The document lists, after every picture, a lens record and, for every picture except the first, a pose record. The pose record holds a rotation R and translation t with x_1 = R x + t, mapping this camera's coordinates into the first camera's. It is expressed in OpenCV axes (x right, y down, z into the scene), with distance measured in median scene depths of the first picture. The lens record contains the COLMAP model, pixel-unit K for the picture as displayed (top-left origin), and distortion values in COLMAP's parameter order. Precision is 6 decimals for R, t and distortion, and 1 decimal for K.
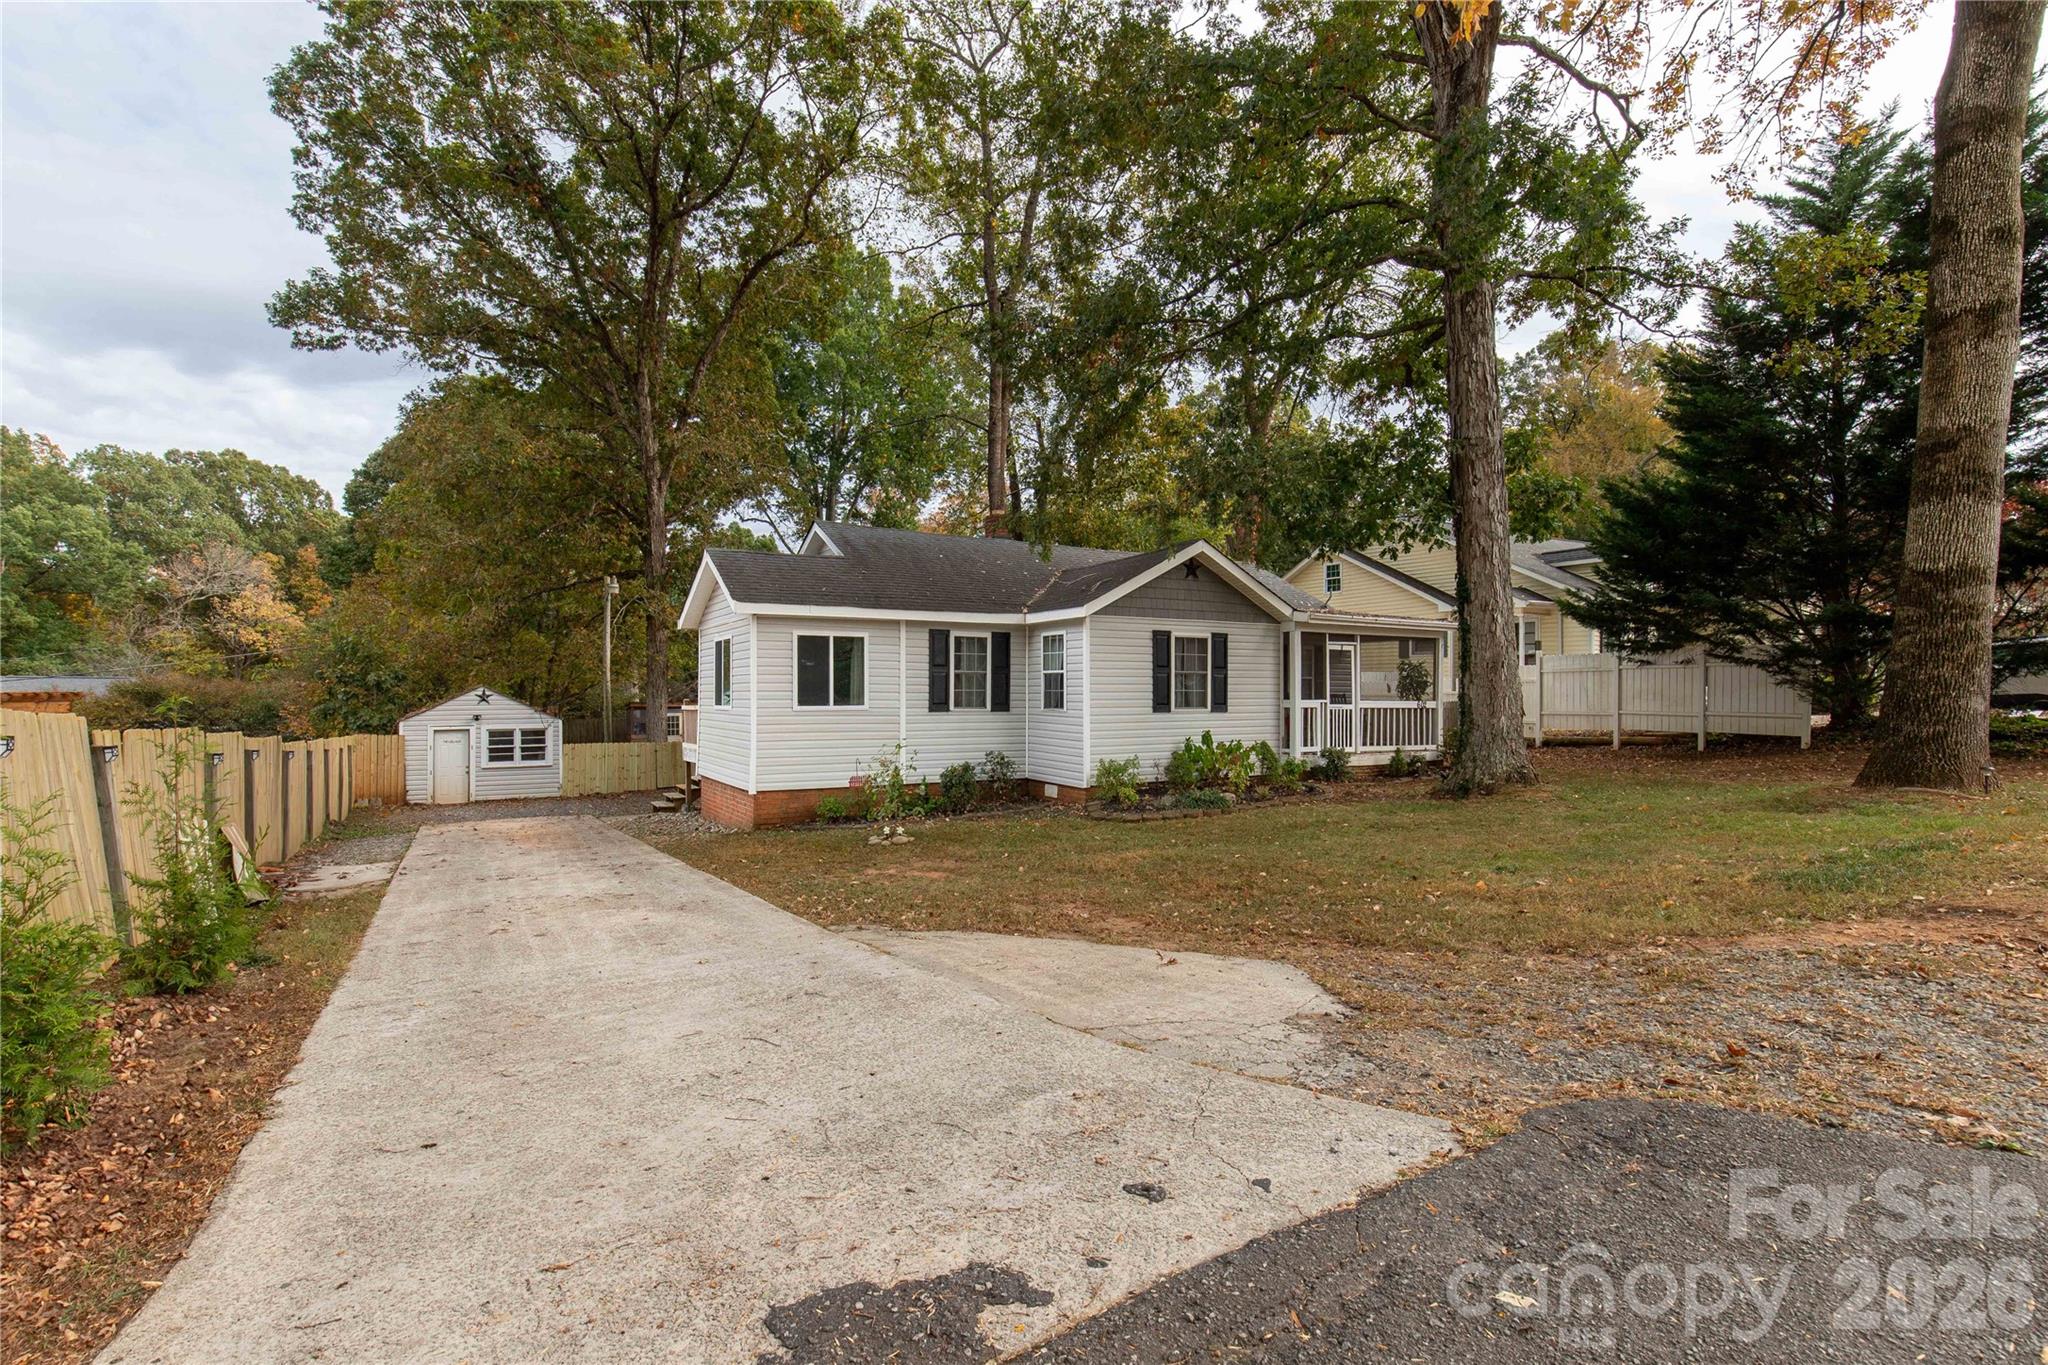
lens RADIAL K [[929.4, 0, 1017.2], [0, 929.4, 688.5], [0, 0, 1]] dist [0.003817, -0.000817]
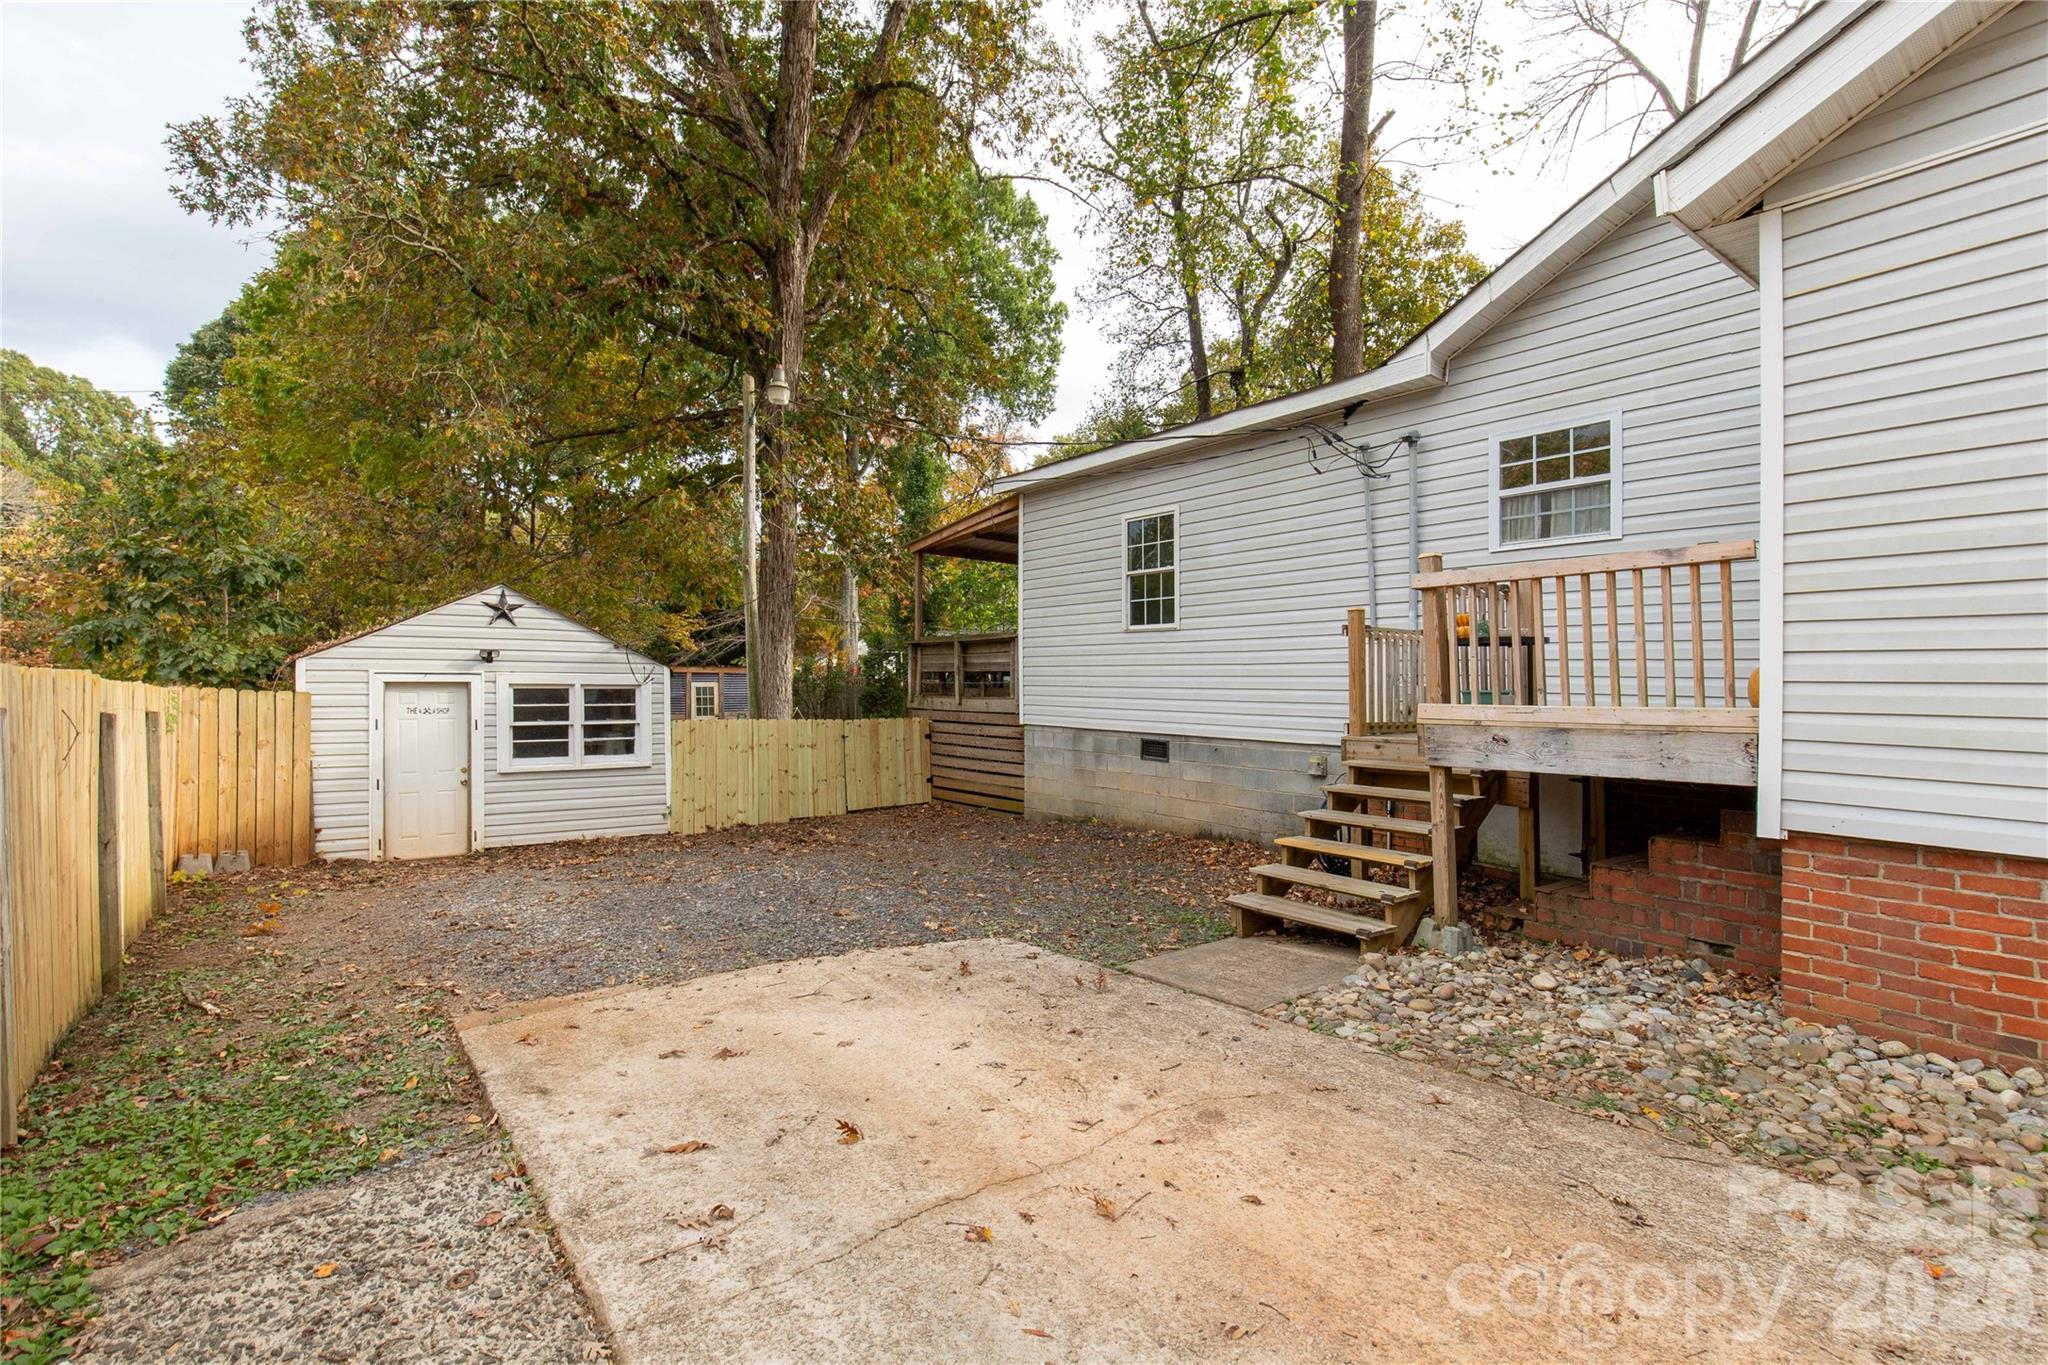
lens RADIAL K [[929.4, 0, 1027.7], [0, 929.4, 703.4], [0, 0, 1]] dist [0.003817, -0.000817]
pose [[0.993424, 0.007820, 0.114227, -0.373581], [-0.010730, 0.999633, 0.024885, 0.038961], [-0.113990, -0.025947, 0.993143, 0.533143]]
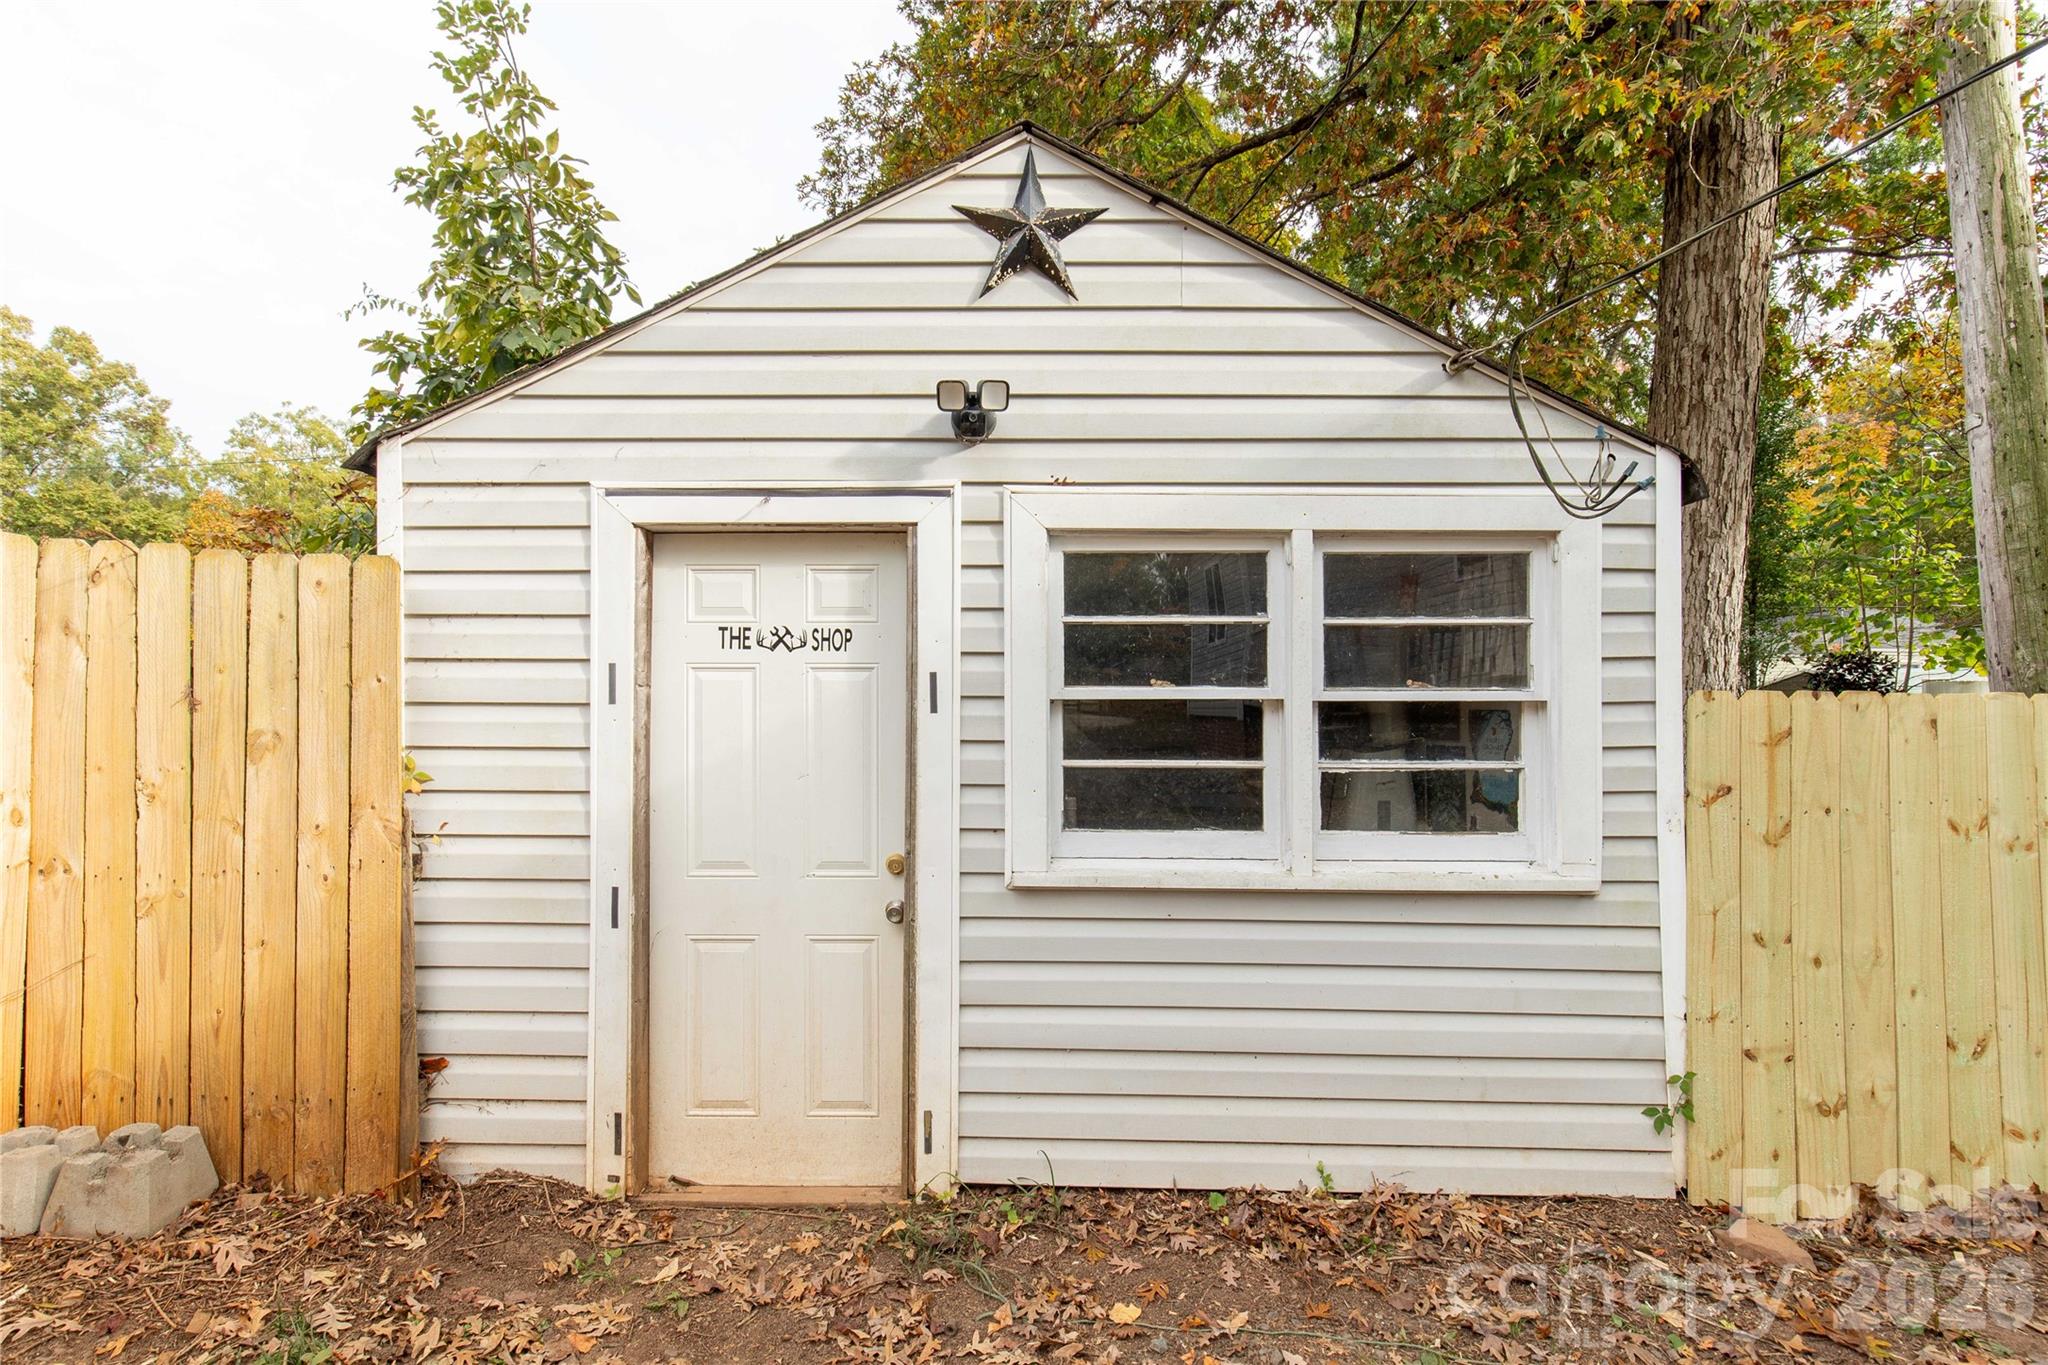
lens RADIAL K [[929.4, 0, 1020.4], [0, 929.4, 696.0], [0, 0, 1]] dist [0.003817, -0.000817]
pose [[0.853491, 0.002667, -0.521100, -0.507786], [-0.003978, 0.999991, -0.001397, 0.062064], [0.521092, 0.003265, 0.853494, 0.890156]]
